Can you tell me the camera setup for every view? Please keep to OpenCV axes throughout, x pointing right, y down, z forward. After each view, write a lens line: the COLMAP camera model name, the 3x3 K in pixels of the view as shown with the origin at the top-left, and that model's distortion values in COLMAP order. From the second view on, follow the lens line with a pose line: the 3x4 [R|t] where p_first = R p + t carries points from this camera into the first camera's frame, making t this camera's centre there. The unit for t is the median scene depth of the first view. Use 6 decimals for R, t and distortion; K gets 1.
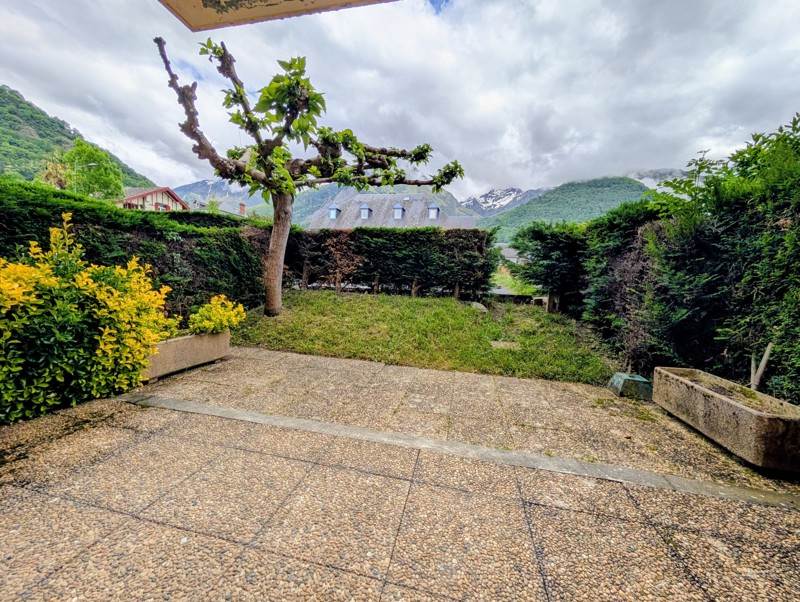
lens RADIAL K [[301.9, 0, 398.7], [0, 301.9, 301.3], [0, 0, 1]] dist [-0.000363, -0.000710]
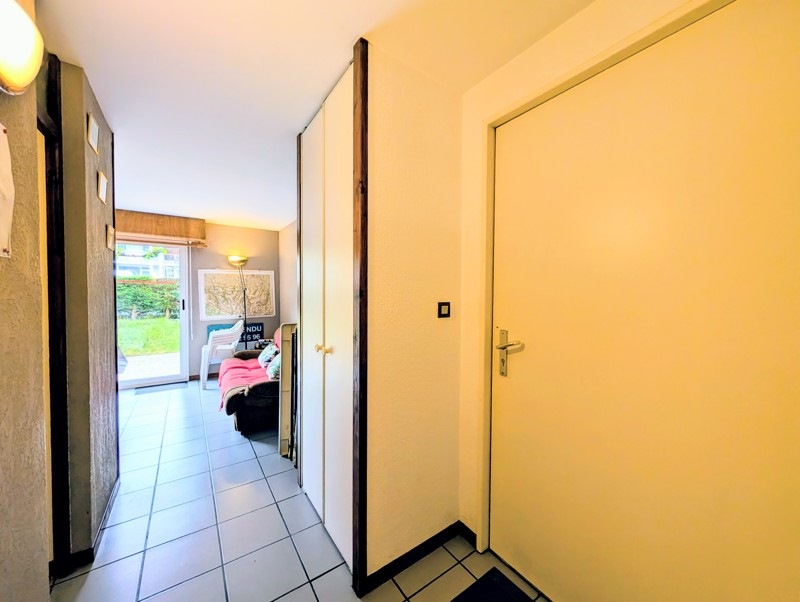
lens RADIAL K [[301.9, 0, 398.2], [0, 301.9, 301.4], [0, 0, 1]] dist [-0.000363, -0.000710]
pose [[0.680588, -0.056347, 0.730496, -0.158908], [0.075662, 0.997113, 0.006420, -0.015804], [-0.728749, 0.050901, 0.682887, -1.098987]]
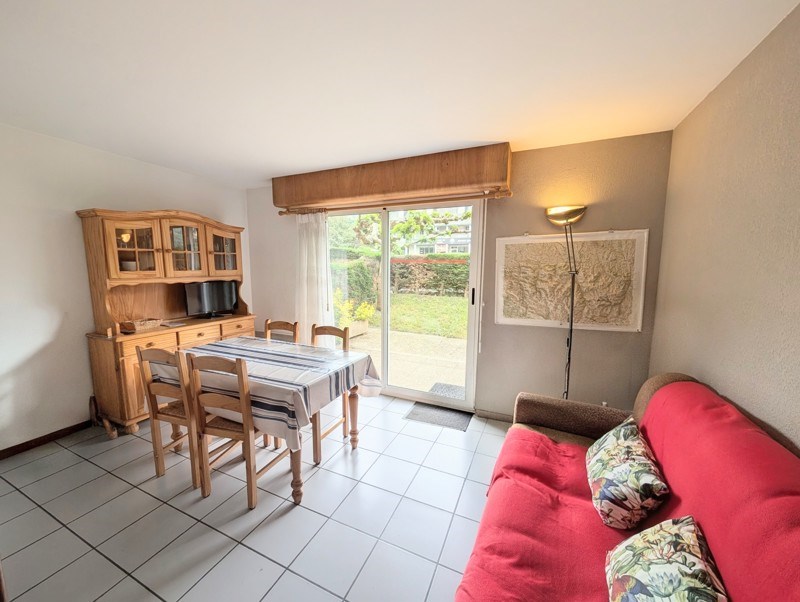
lens RADIAL K [[301.9, 0, 398.9], [0, 301.9, 302.8], [0, 0, 1]] dist [-0.000363, -0.000710]
pose [[0.977013, -0.008861, -0.212996, 0.044665], [0.018432, 0.998905, 0.042995, -0.062928], [0.212381, -0.045933, 0.976107, -0.610164]]
